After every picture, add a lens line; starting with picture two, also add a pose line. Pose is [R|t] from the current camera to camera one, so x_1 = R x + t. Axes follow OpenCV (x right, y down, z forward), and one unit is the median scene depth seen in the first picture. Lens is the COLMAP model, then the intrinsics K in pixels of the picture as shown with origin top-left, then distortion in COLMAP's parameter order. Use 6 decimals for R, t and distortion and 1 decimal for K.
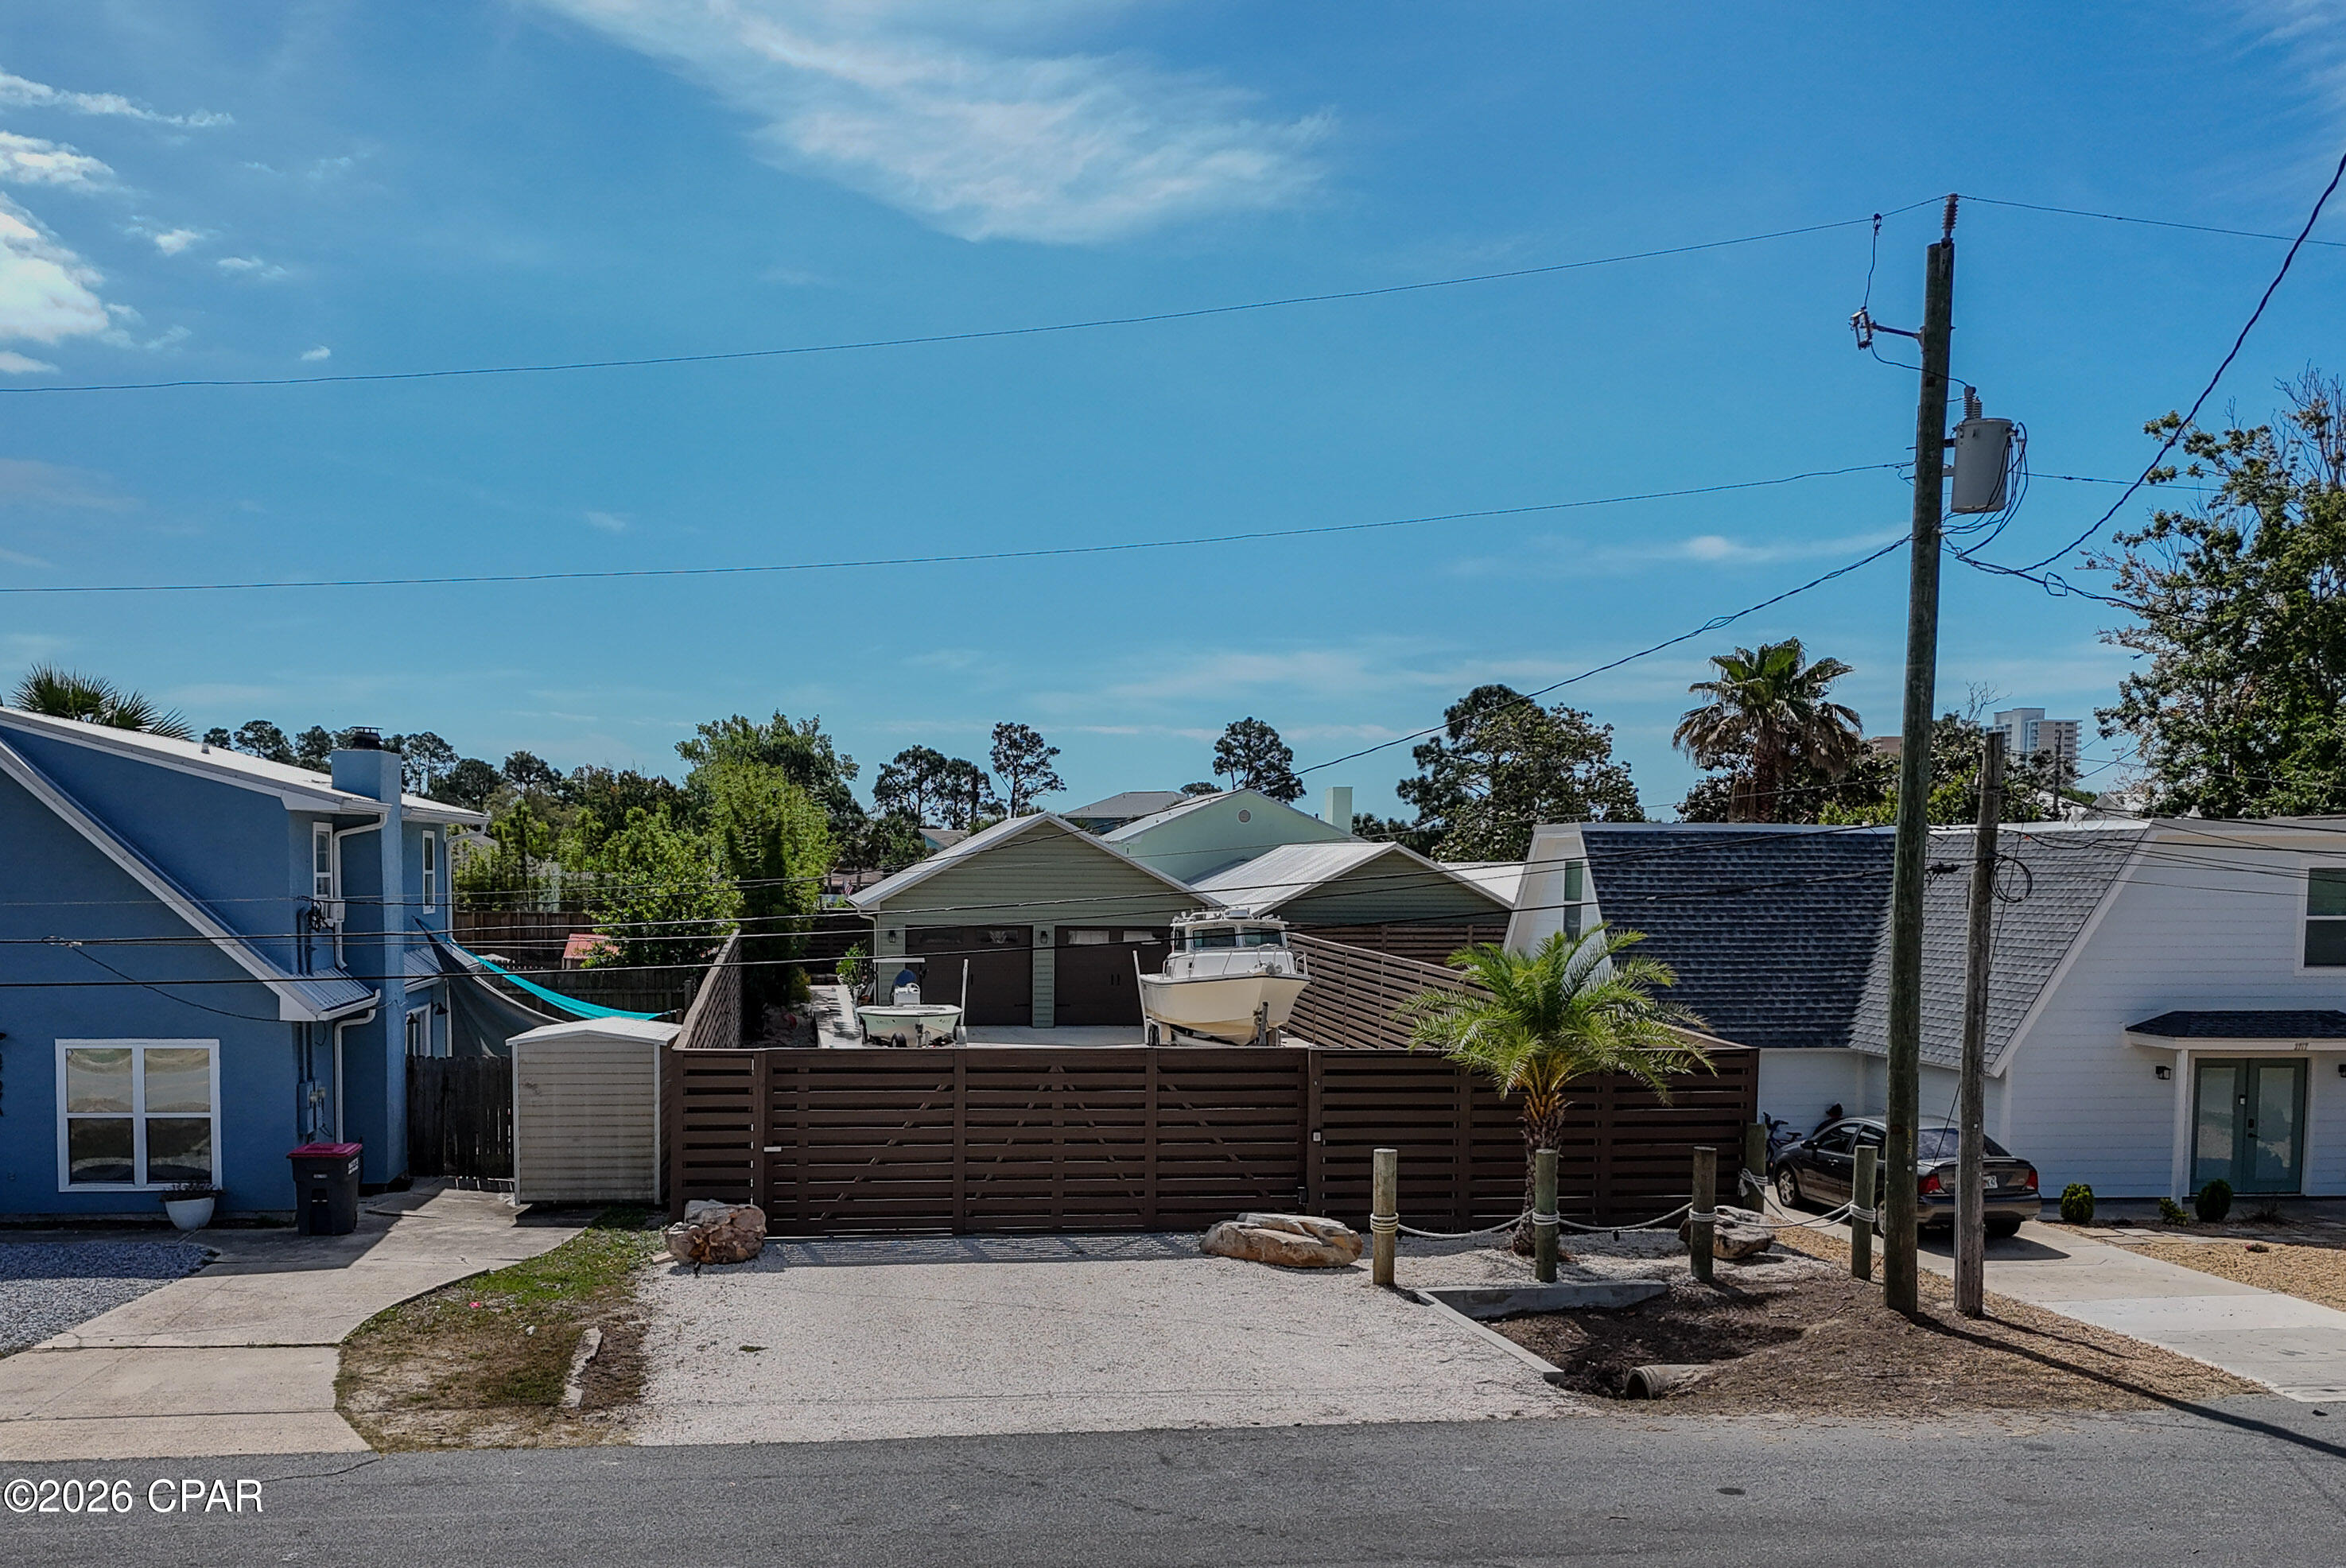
lens RADIAL K [[1829.2, 0, 1173.0], [0, 1829.2, 784.0], [0, 0, 1]] dist [0.087937, -0.069177]
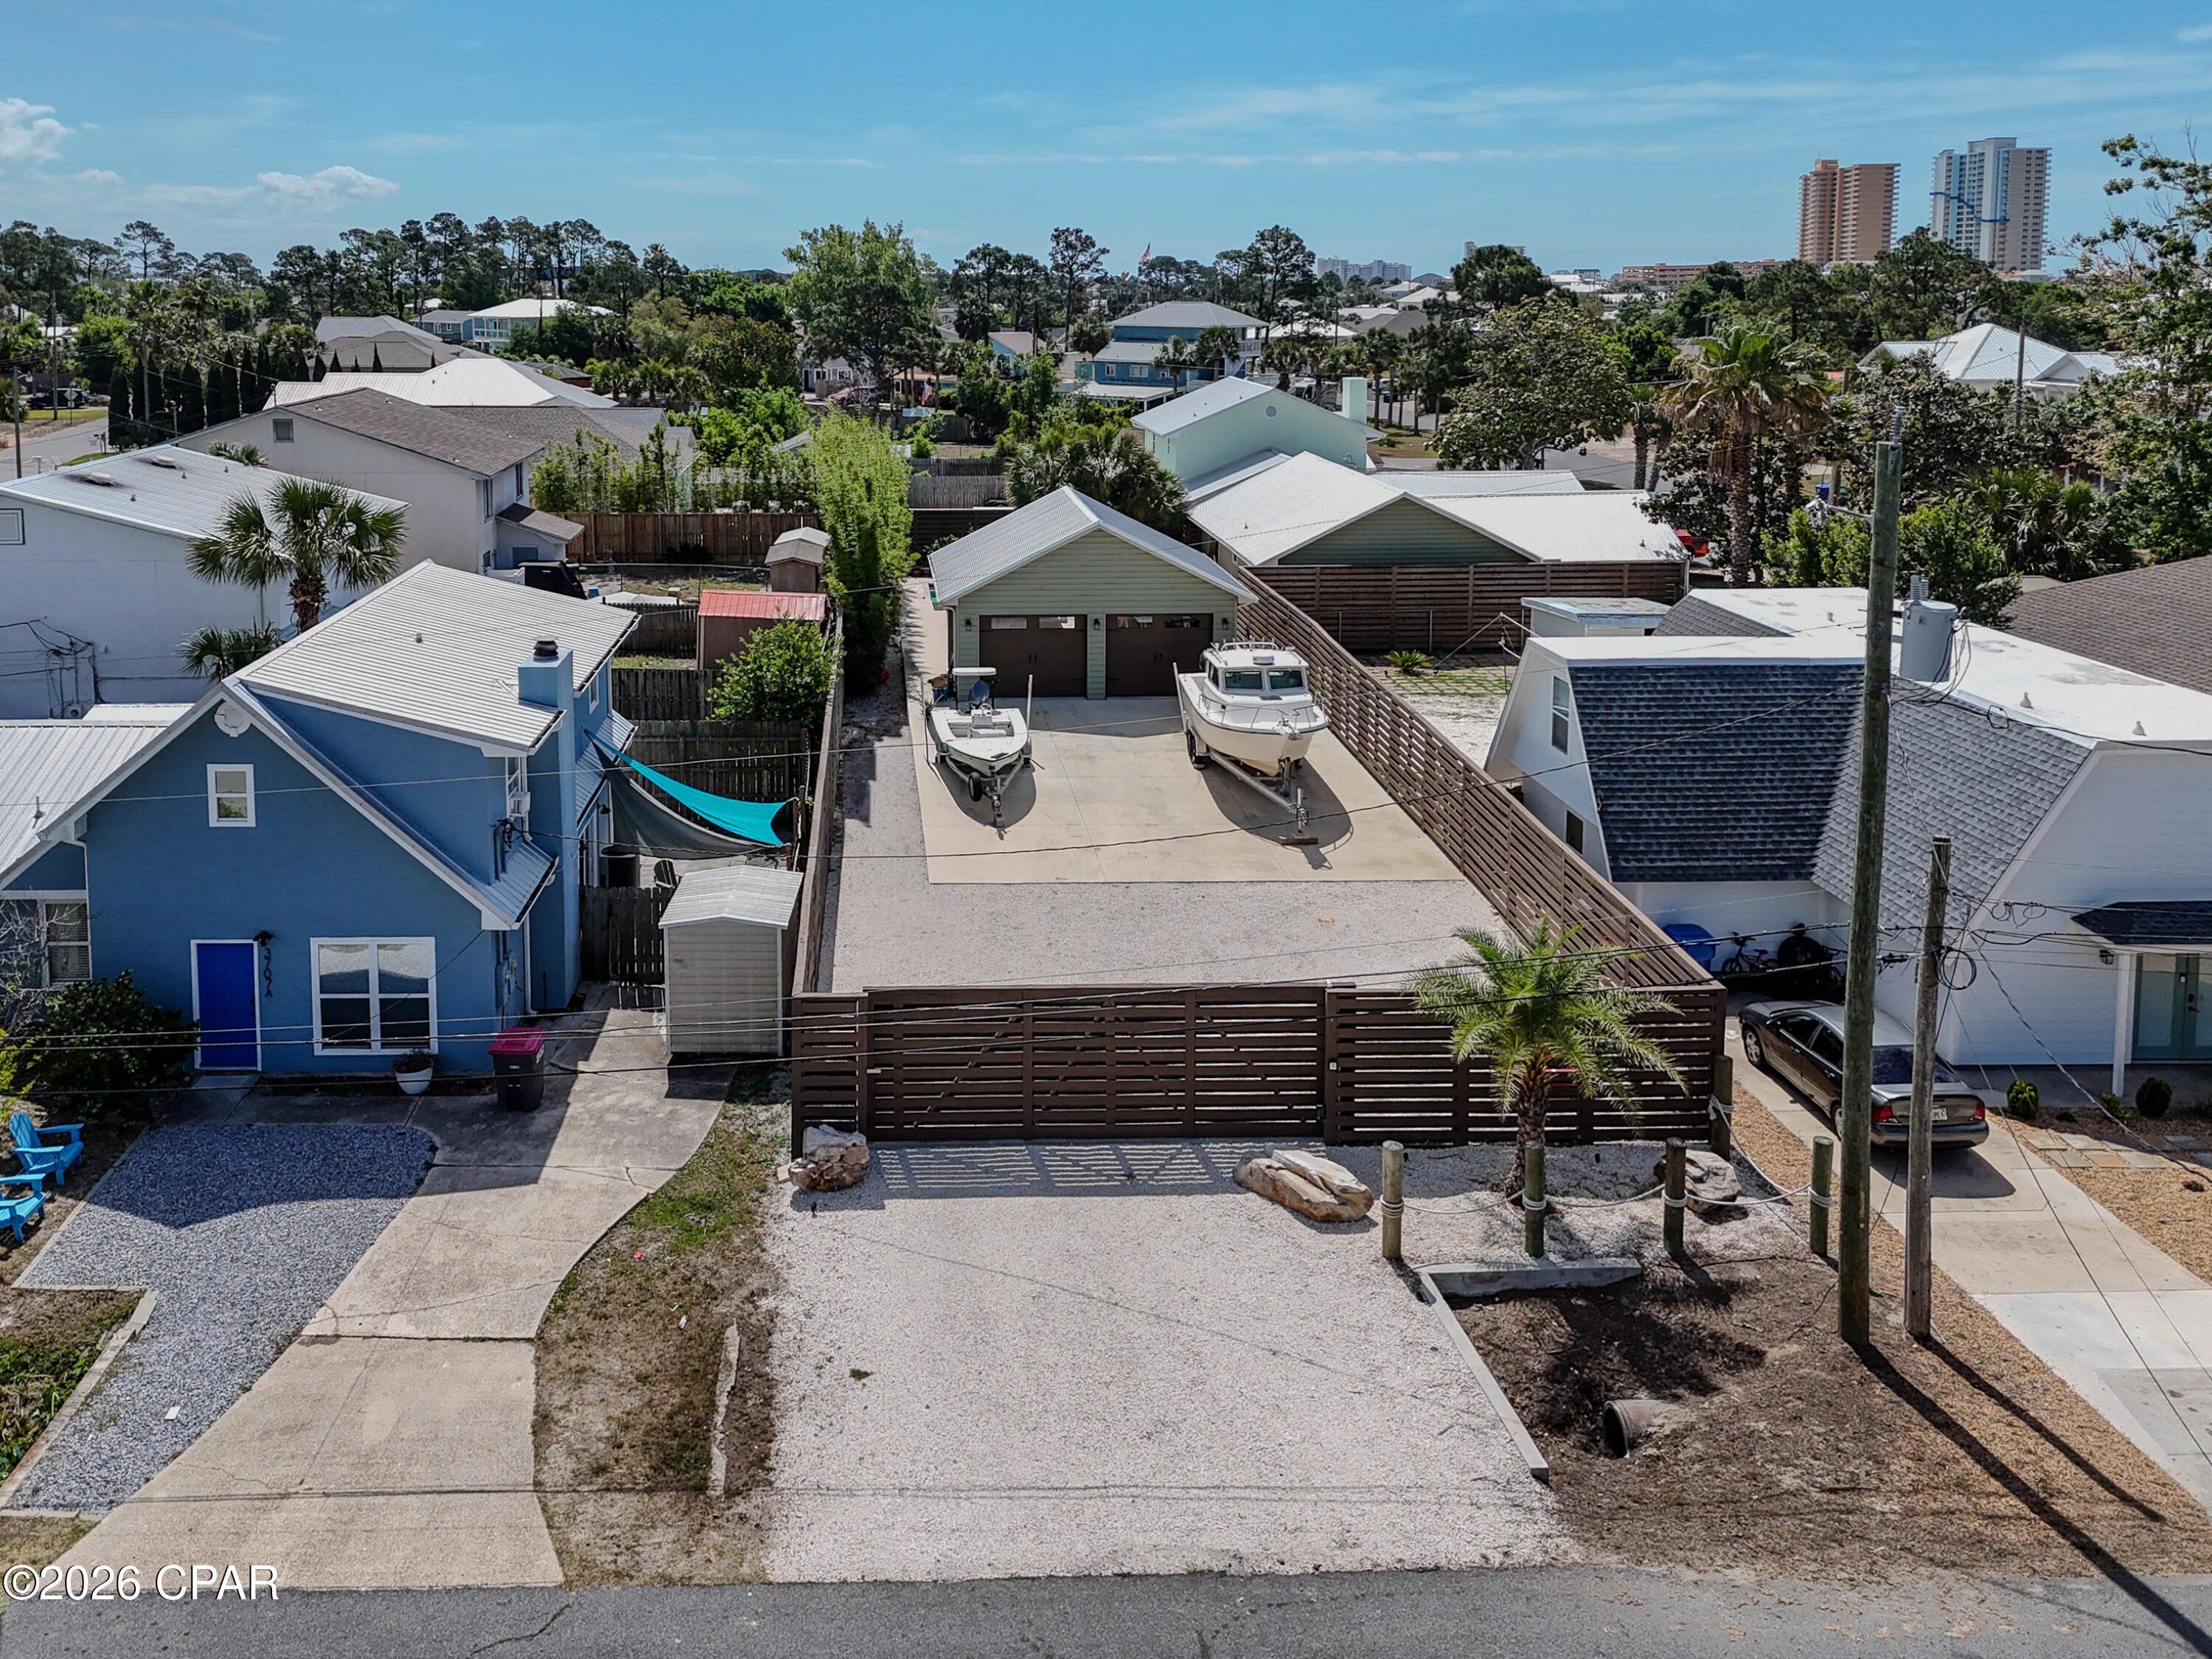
lens RADIAL K [[1545.0, 0, 1064.7], [0, 1545.0, 964.6], [0, 0, 1]] dist [0.048449, -0.005697]
pose [[0.995799, -0.005518, -0.091397, -0.000989], [0.005494, 0.999985, -0.000520, 0.146958], [0.091398, 0.000016, 0.995814, 0.008383]]
